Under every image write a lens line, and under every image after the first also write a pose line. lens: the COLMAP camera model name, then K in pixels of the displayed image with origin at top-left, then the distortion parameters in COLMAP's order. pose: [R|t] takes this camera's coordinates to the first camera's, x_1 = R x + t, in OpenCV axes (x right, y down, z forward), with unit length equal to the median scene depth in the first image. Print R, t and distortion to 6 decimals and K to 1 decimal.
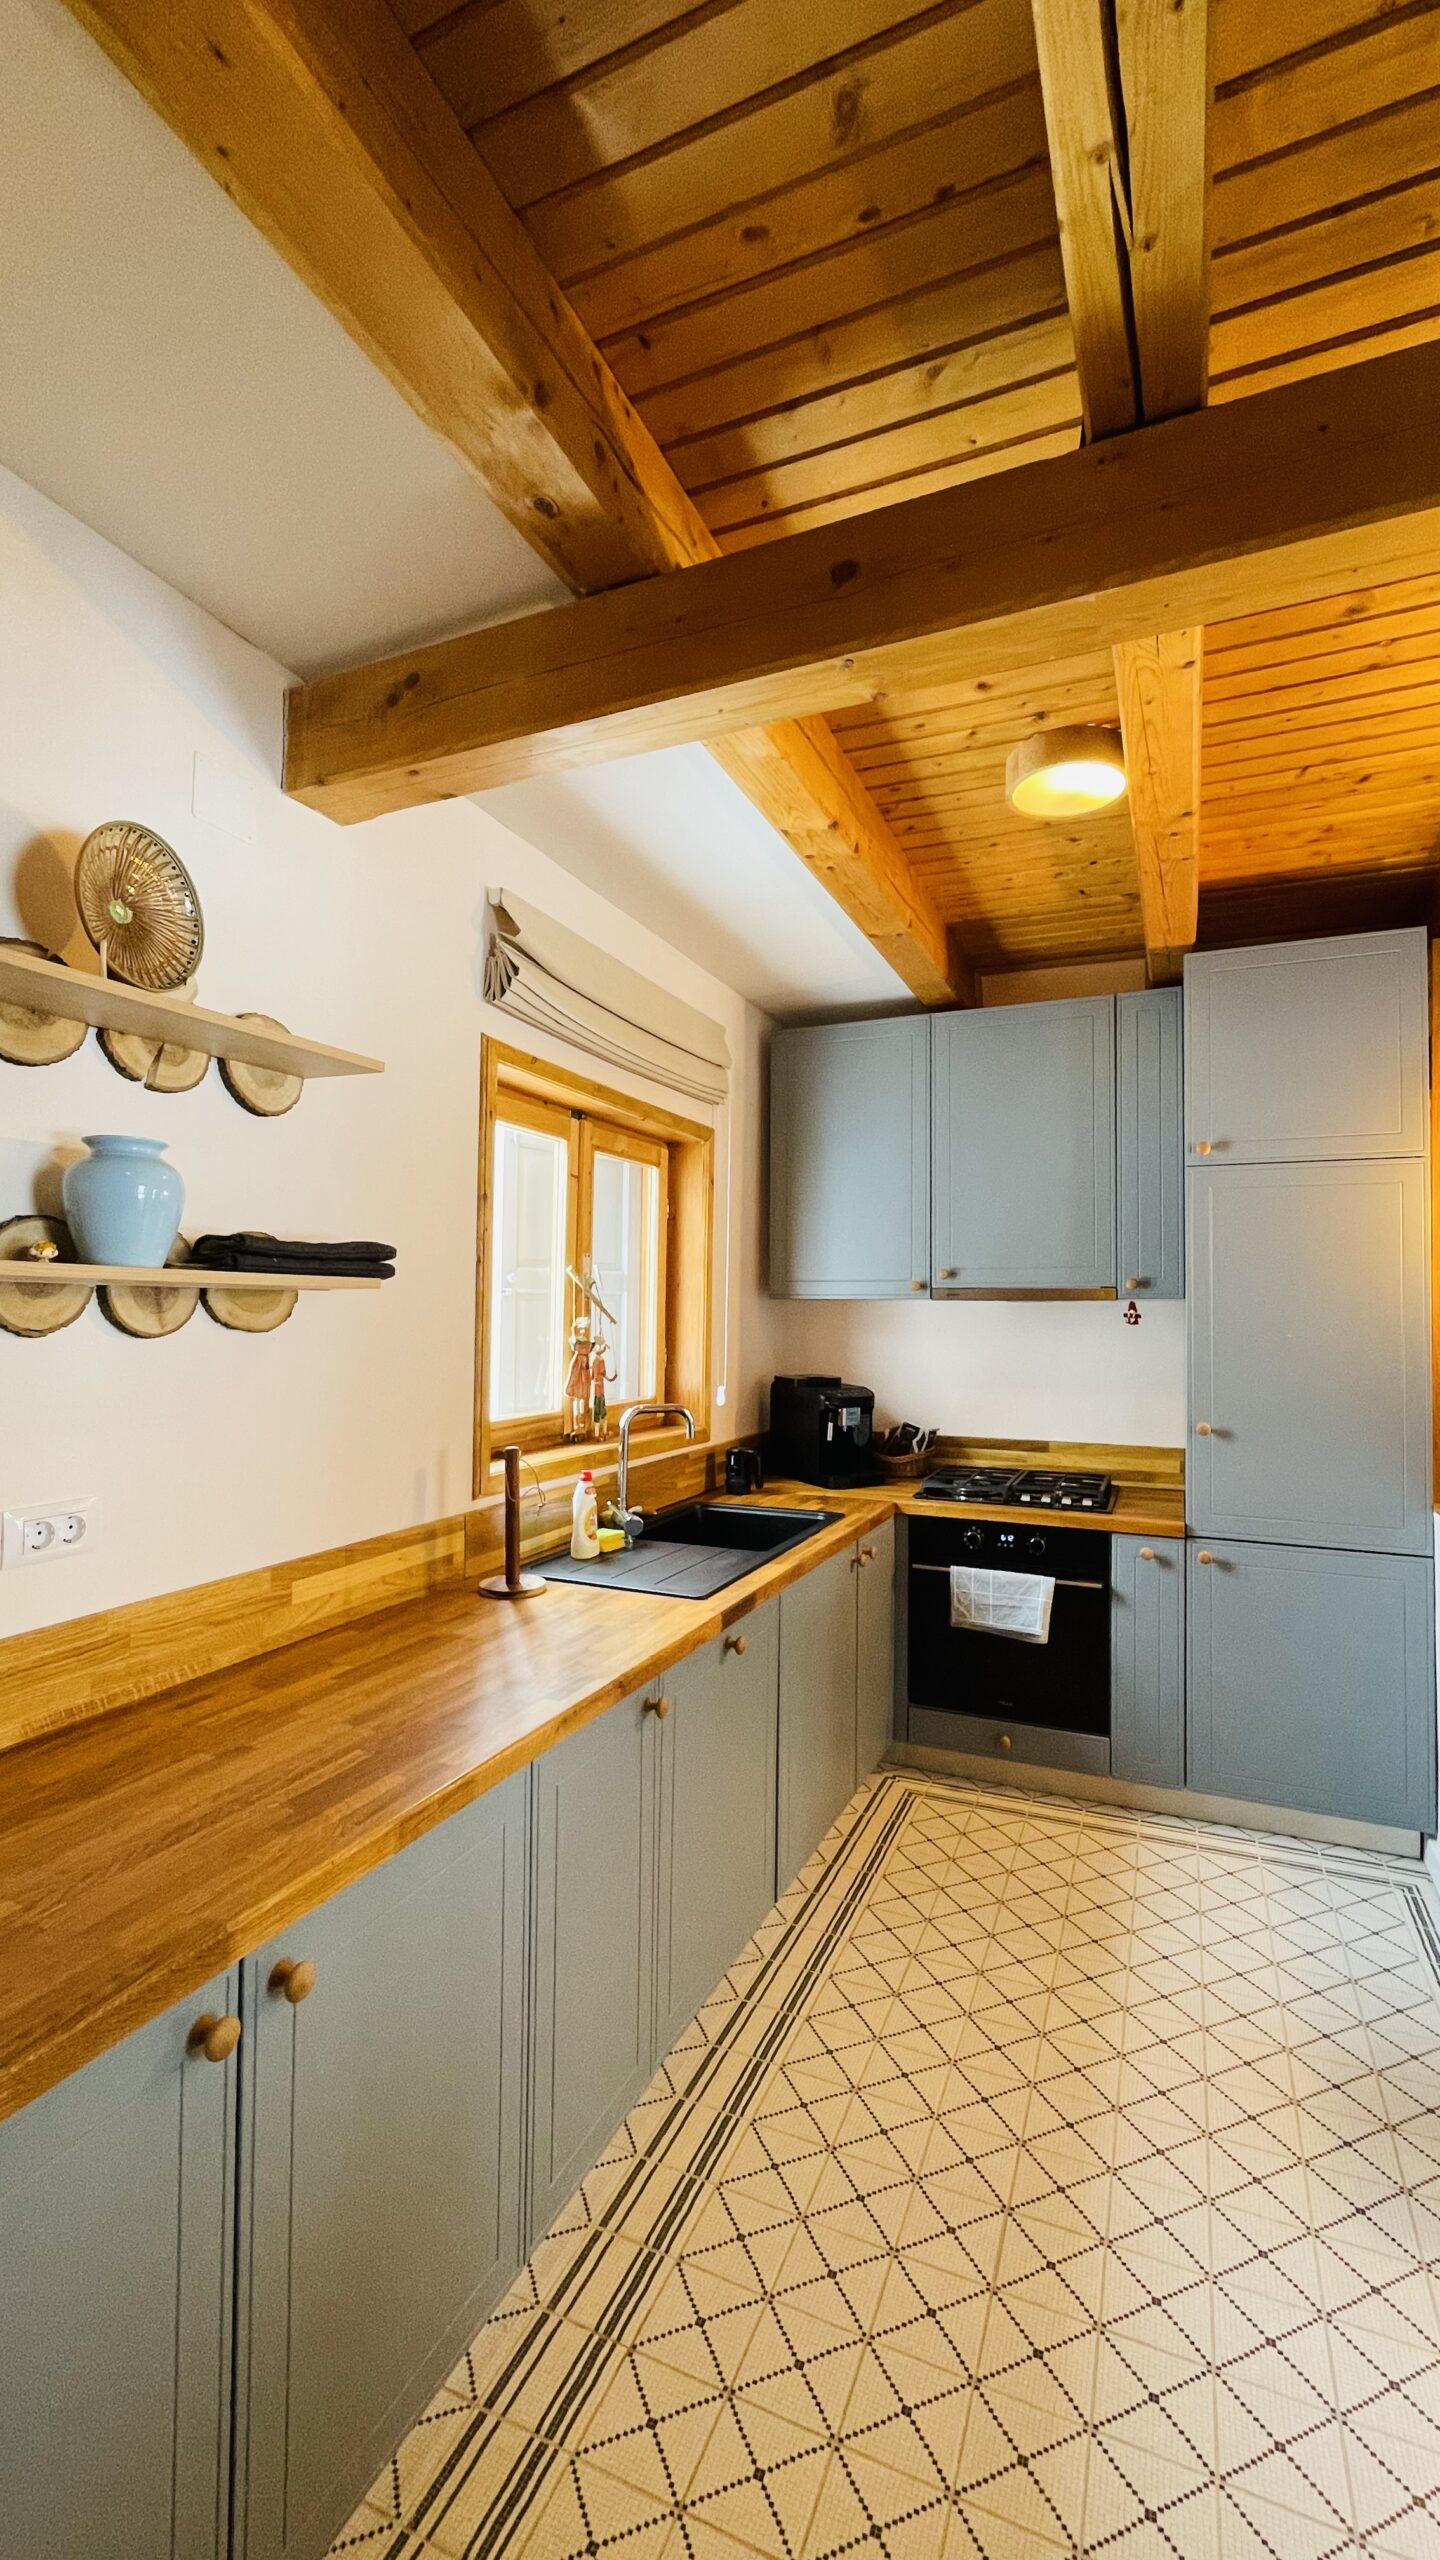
lens RADIAL K [[1045.7, 0, 728.9], [0, 1045.7, 1282.9], [0, 0, 1]] dist [-0.004486, 0.000669]
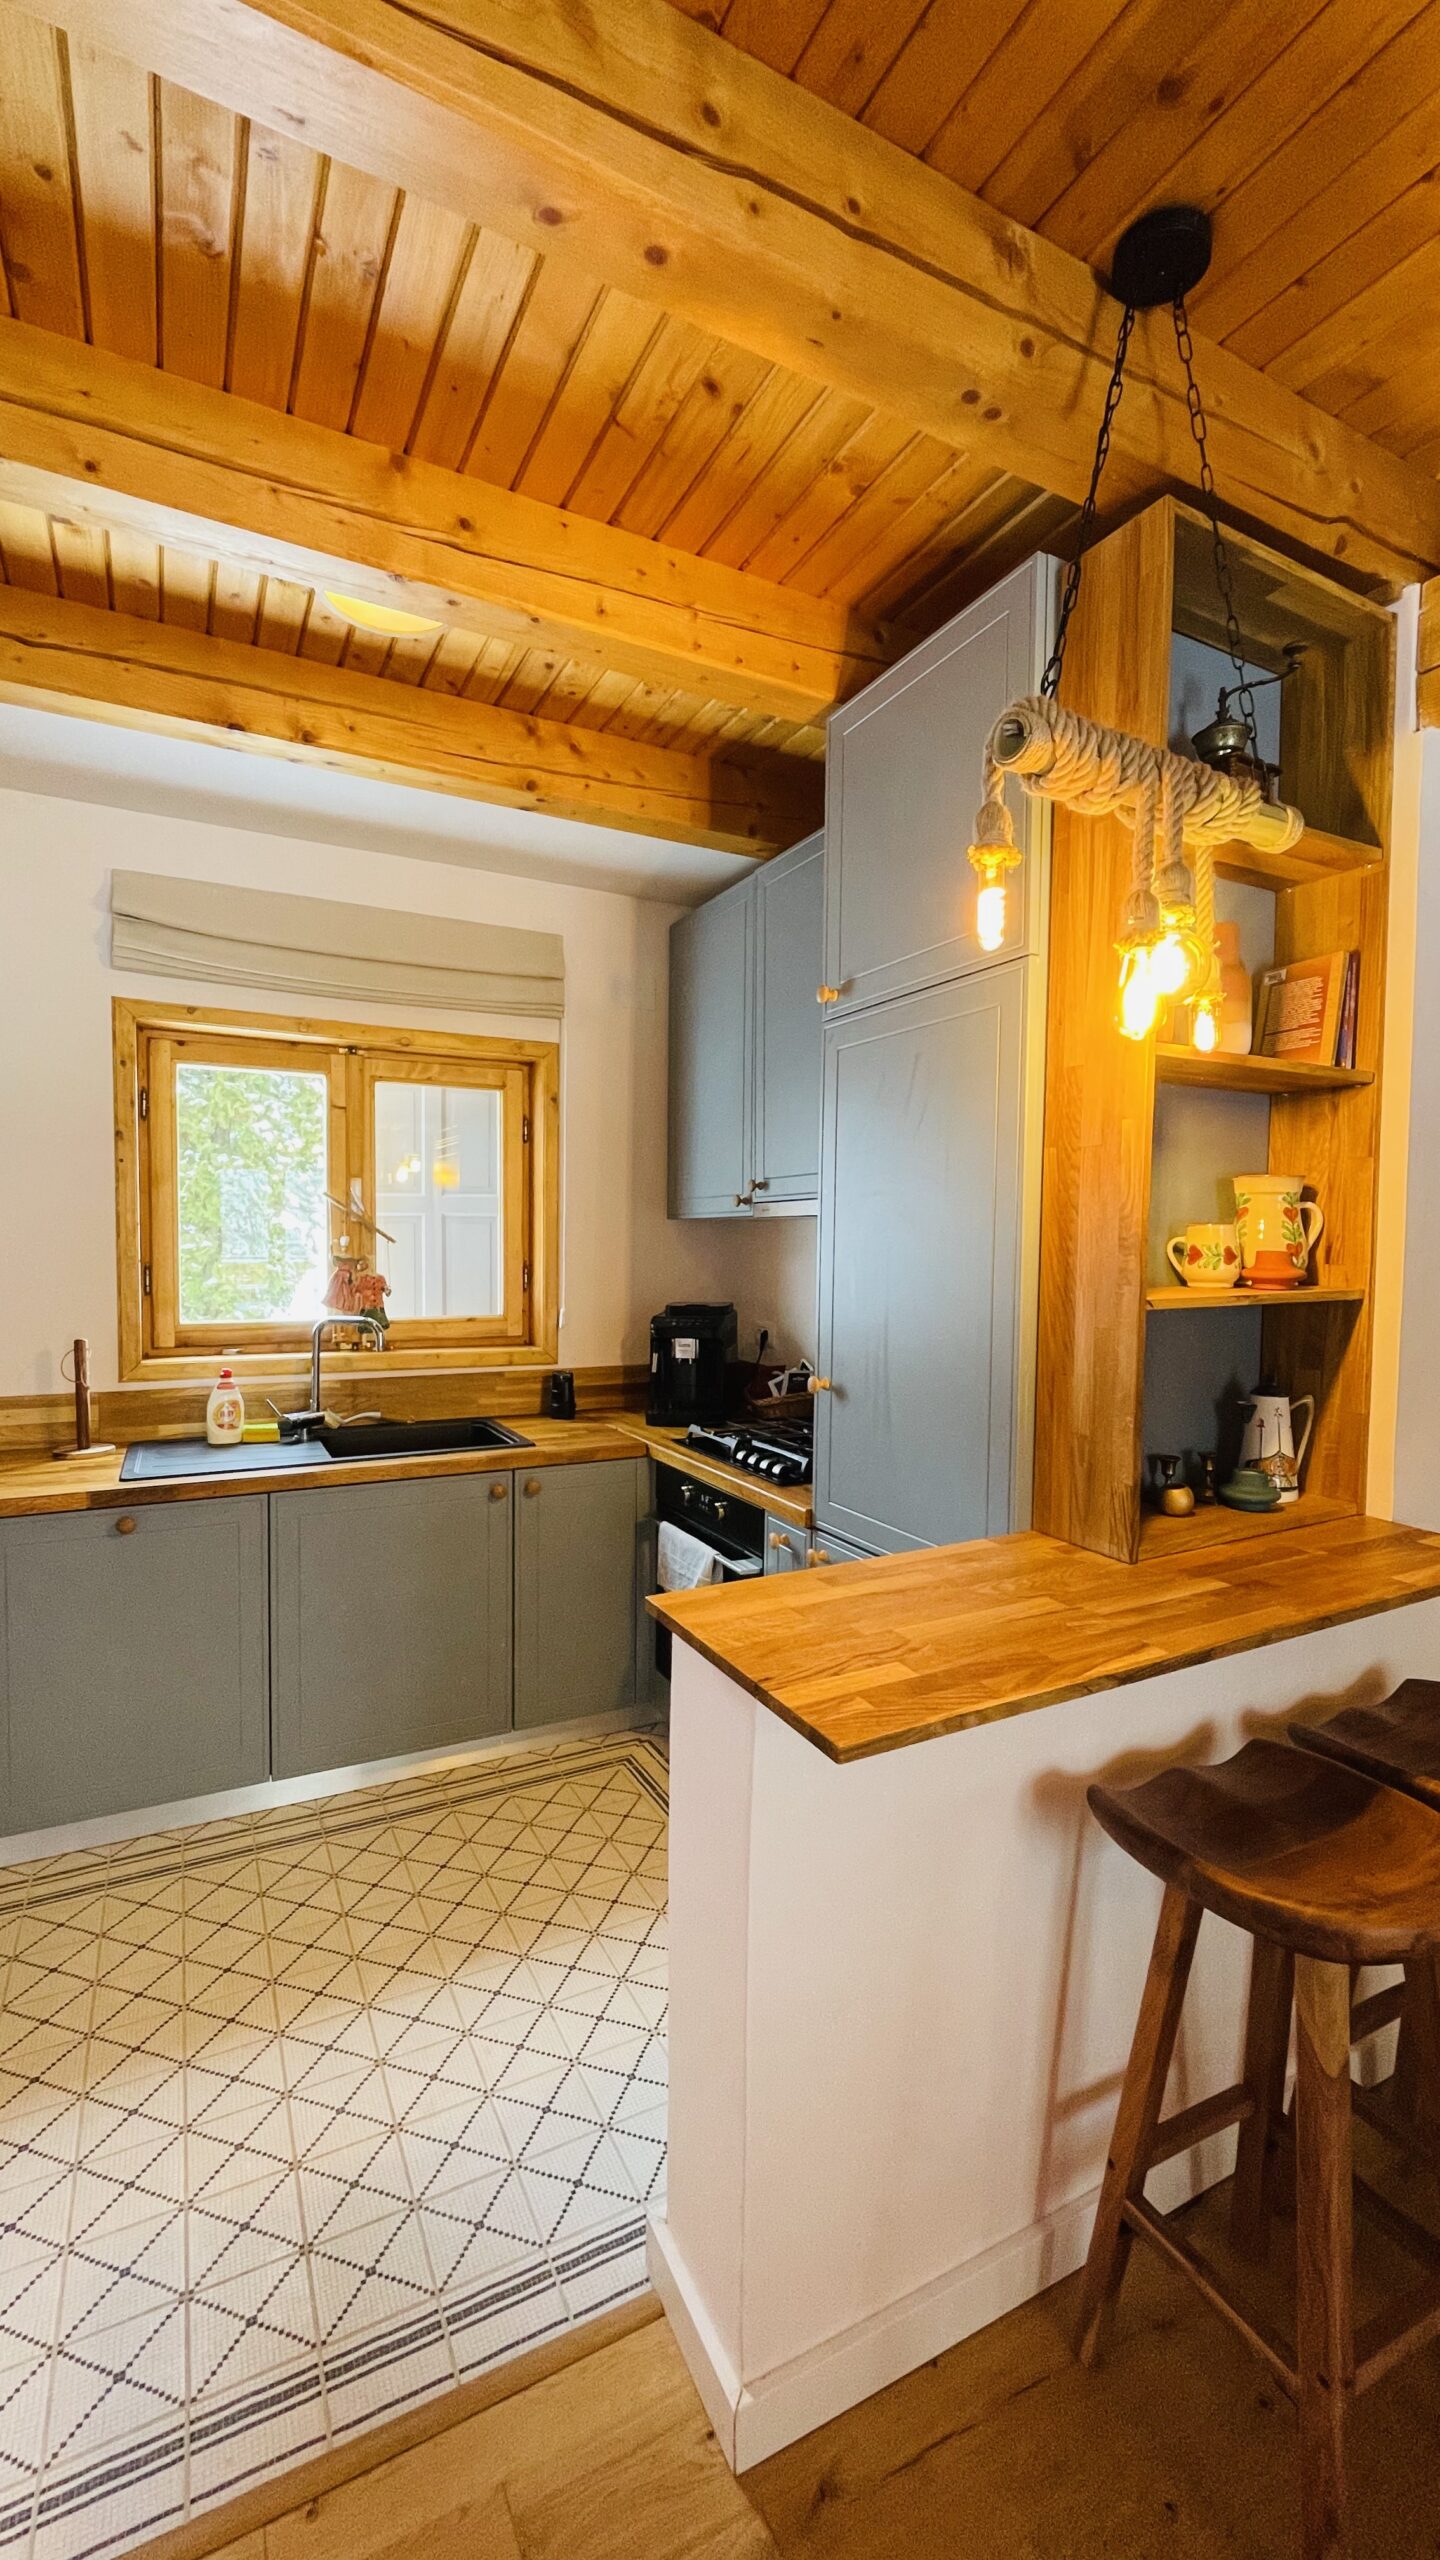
lens RADIAL K [[1045.7, 0, 726.5], [0, 1045.7, 1285.7], [0, 0, 1]] dist [-0.004486, 0.000669]
pose [[0.777600, 0.020866, -0.628413, 0.829728], [0.016272, 0.998447, 0.053288, 0.031366], [0.628548, -0.051662, 0.776053, 0.384296]]
